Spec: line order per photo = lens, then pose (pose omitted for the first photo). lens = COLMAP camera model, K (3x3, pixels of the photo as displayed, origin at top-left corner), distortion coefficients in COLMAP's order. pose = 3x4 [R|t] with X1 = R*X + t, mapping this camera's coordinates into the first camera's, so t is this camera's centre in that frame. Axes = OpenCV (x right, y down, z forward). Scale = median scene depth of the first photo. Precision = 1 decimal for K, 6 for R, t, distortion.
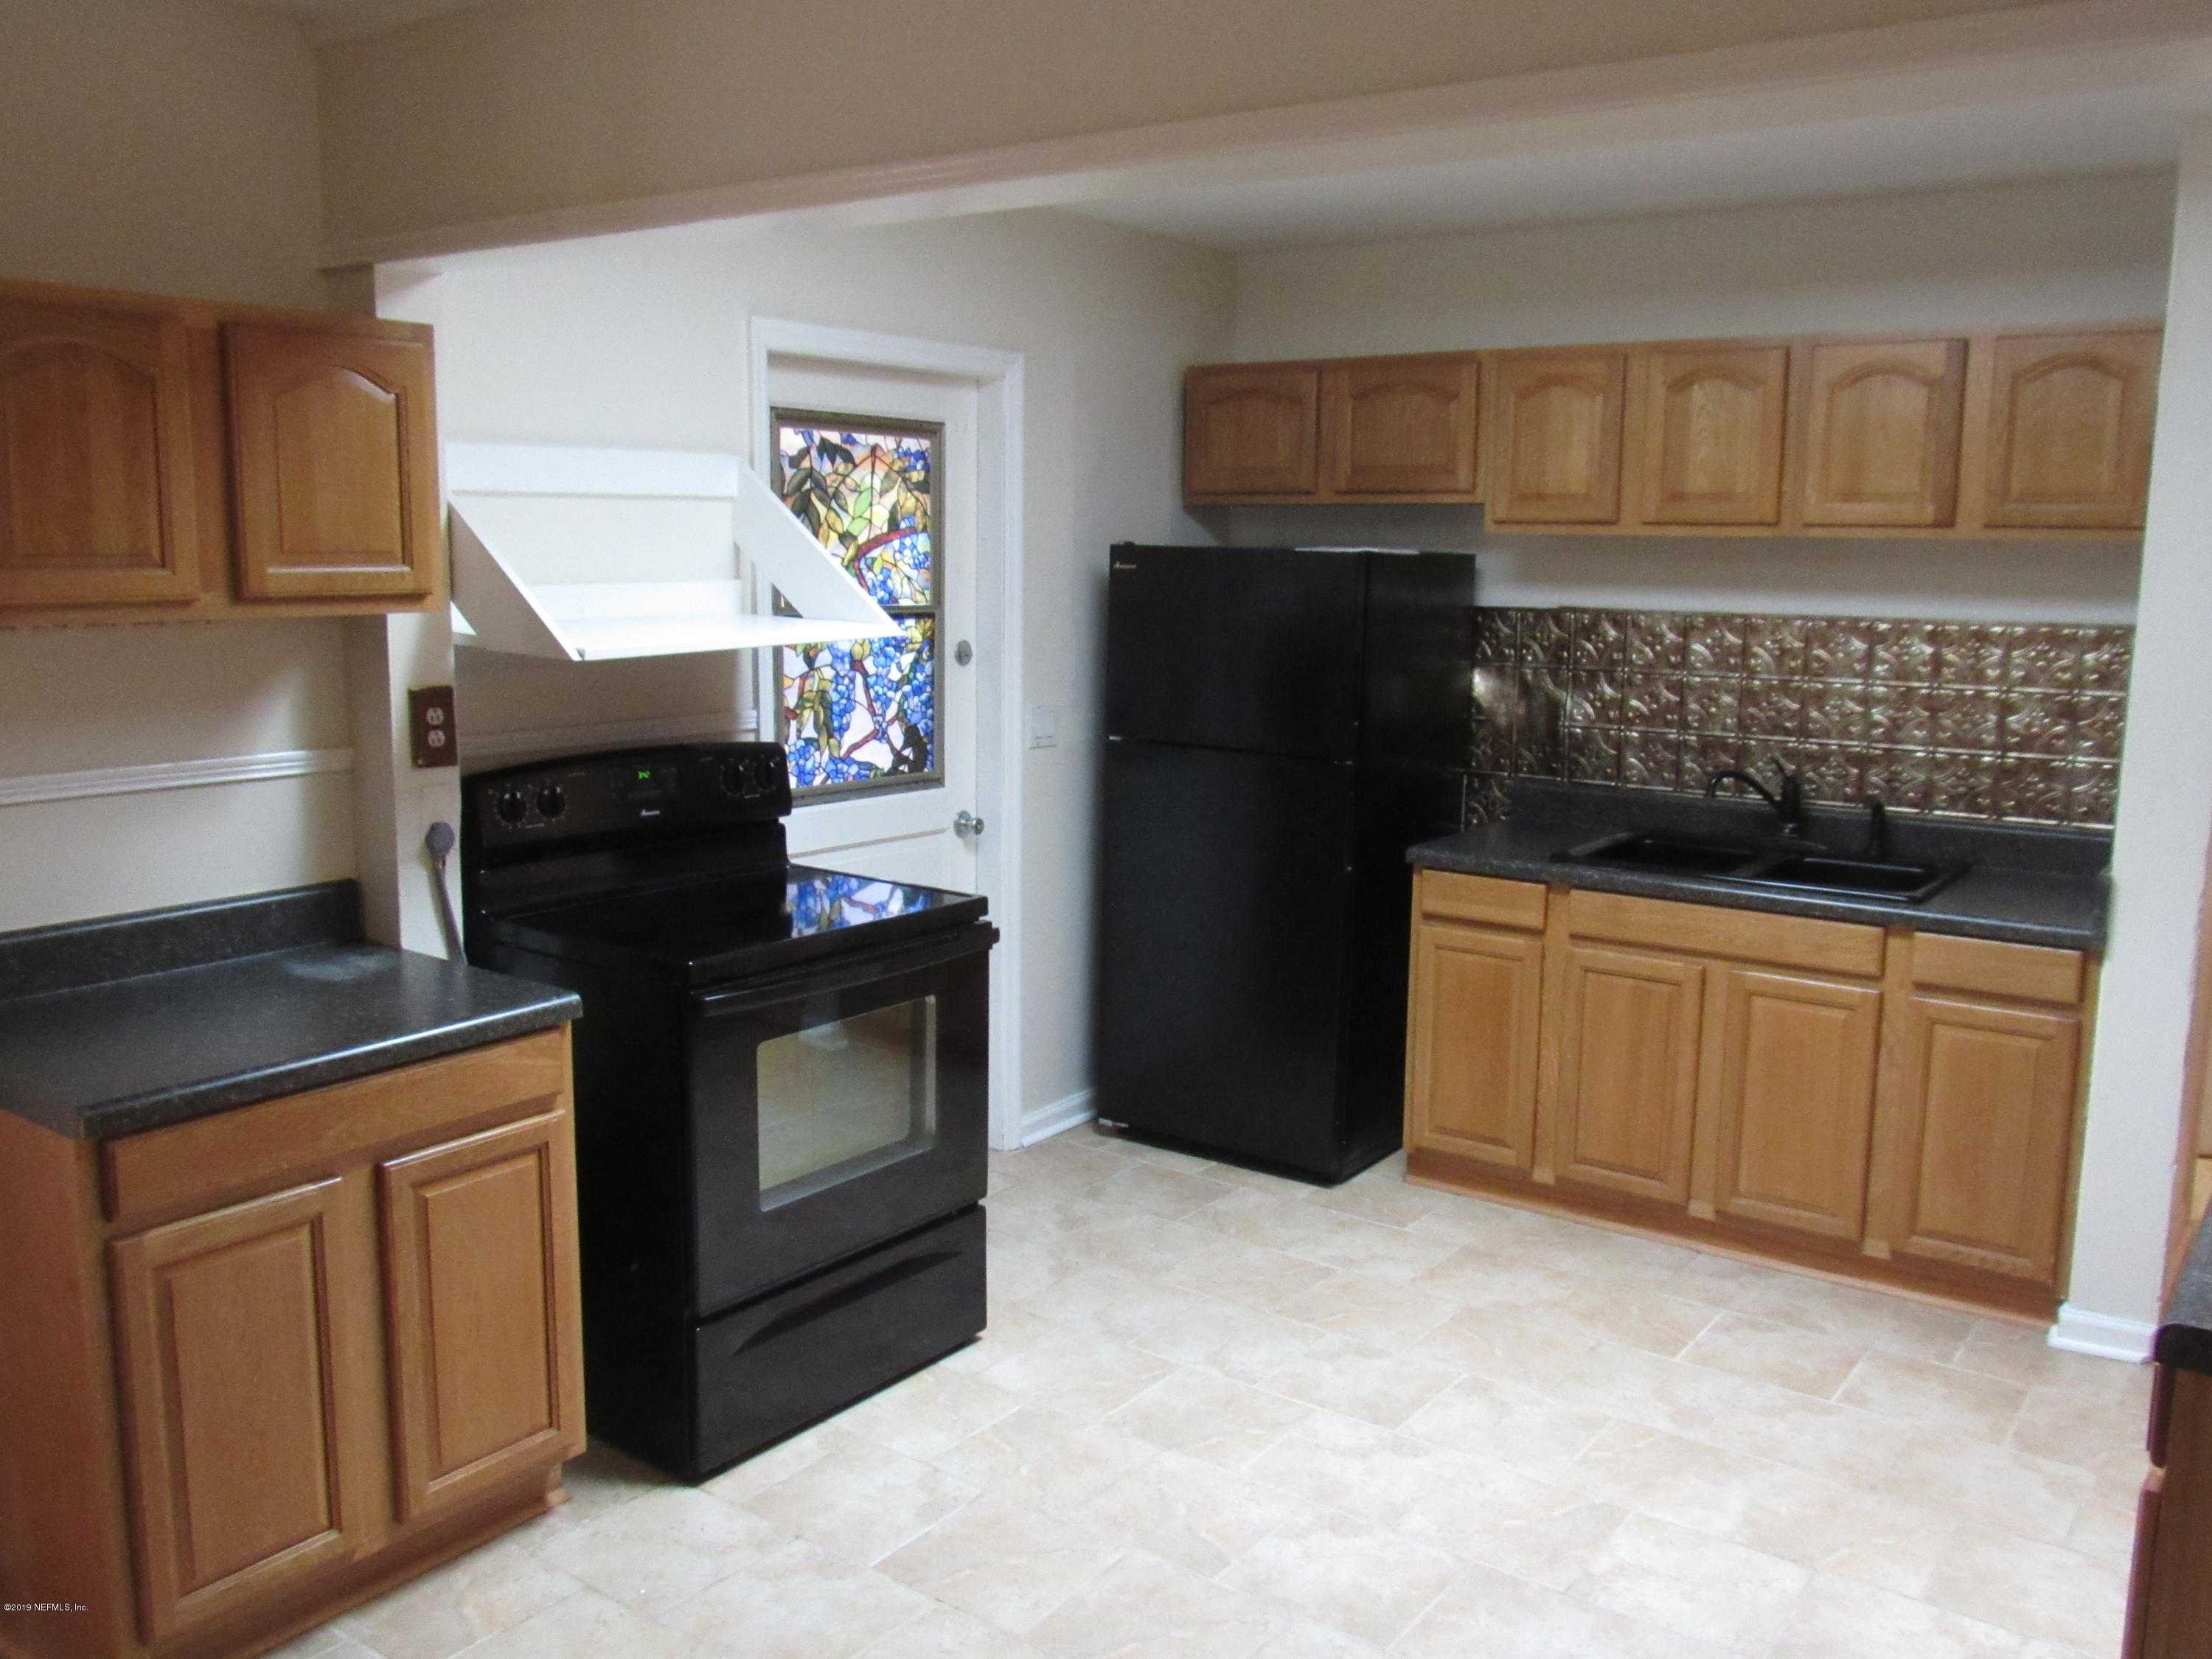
lens RADIAL K [[1877.9, 0, 1106.0], [0, 1877.9, 829.5], [0, 0, 1]] dist [-0.013806, -0.008251]
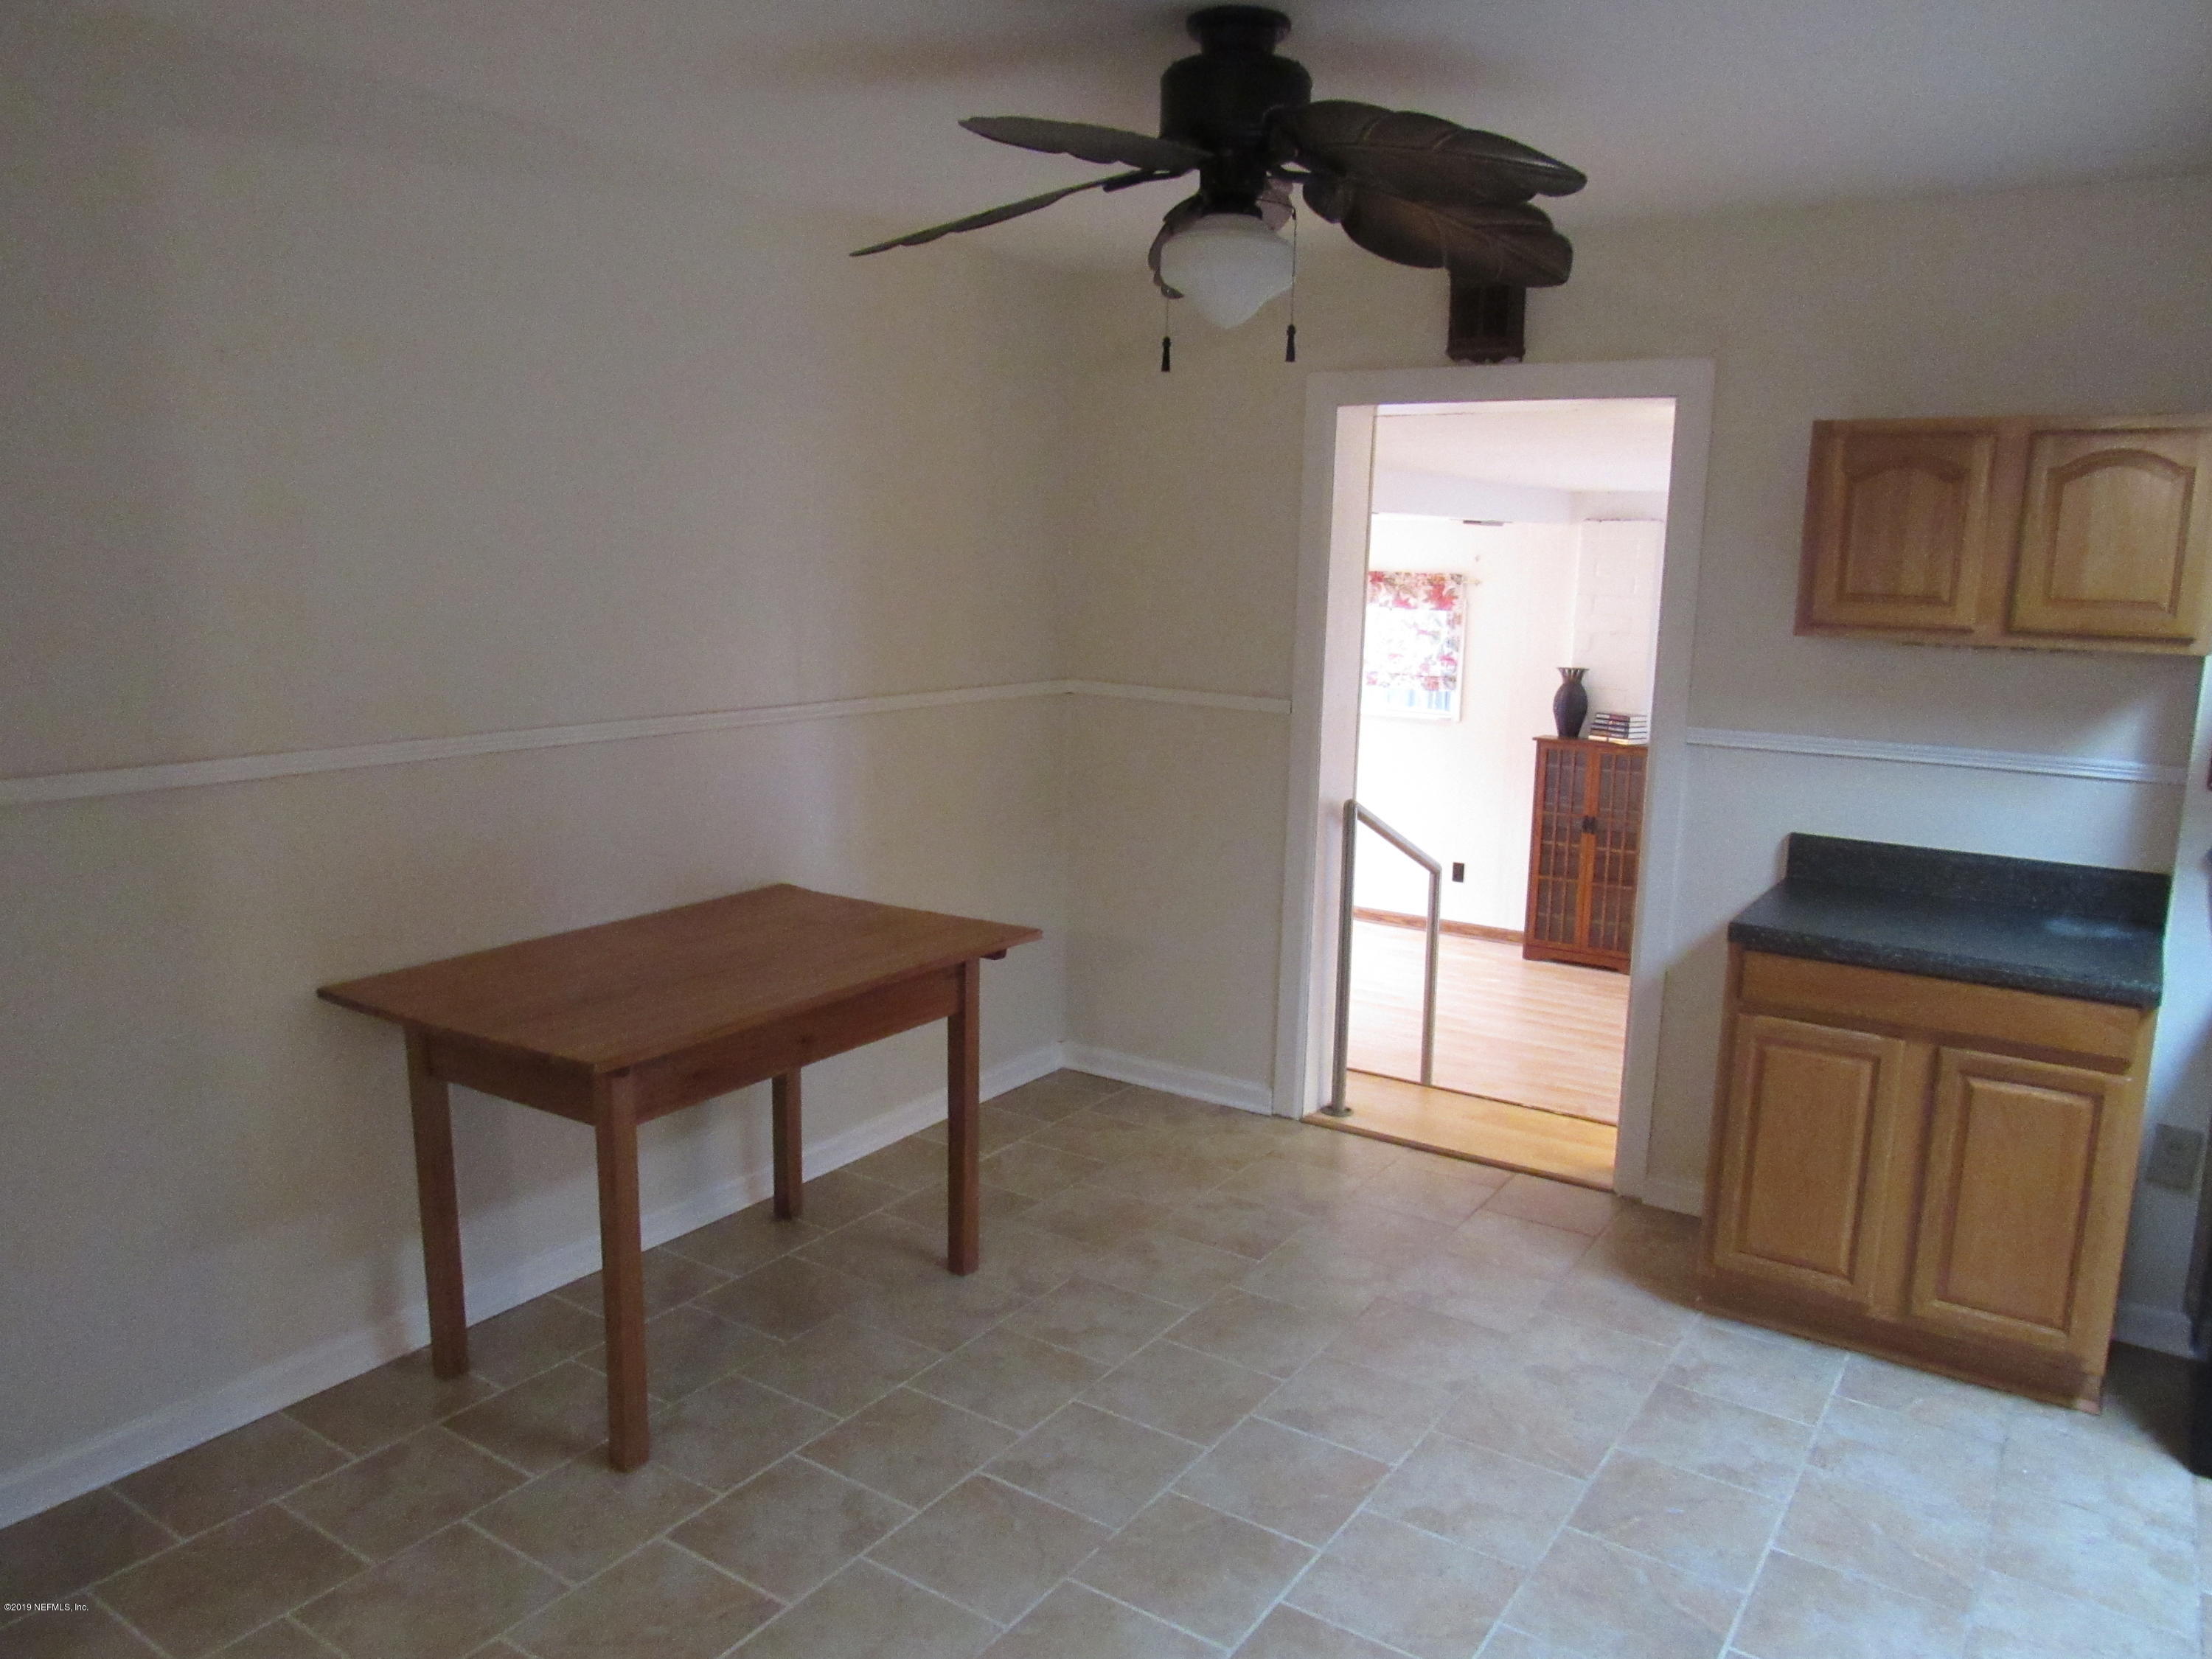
lens RADIAL K [[1579.2, 0, 1106.0], [0, 1579.2, 829.5], [0, 0, 1]] dist [-0.037475, 0.003621]
pose [[0.012320, 0.146018, -0.989205, 0.693340], [-0.176427, 0.974077, 0.141588, -0.026792], [0.984237, 0.172778, 0.037762, 0.335923]]
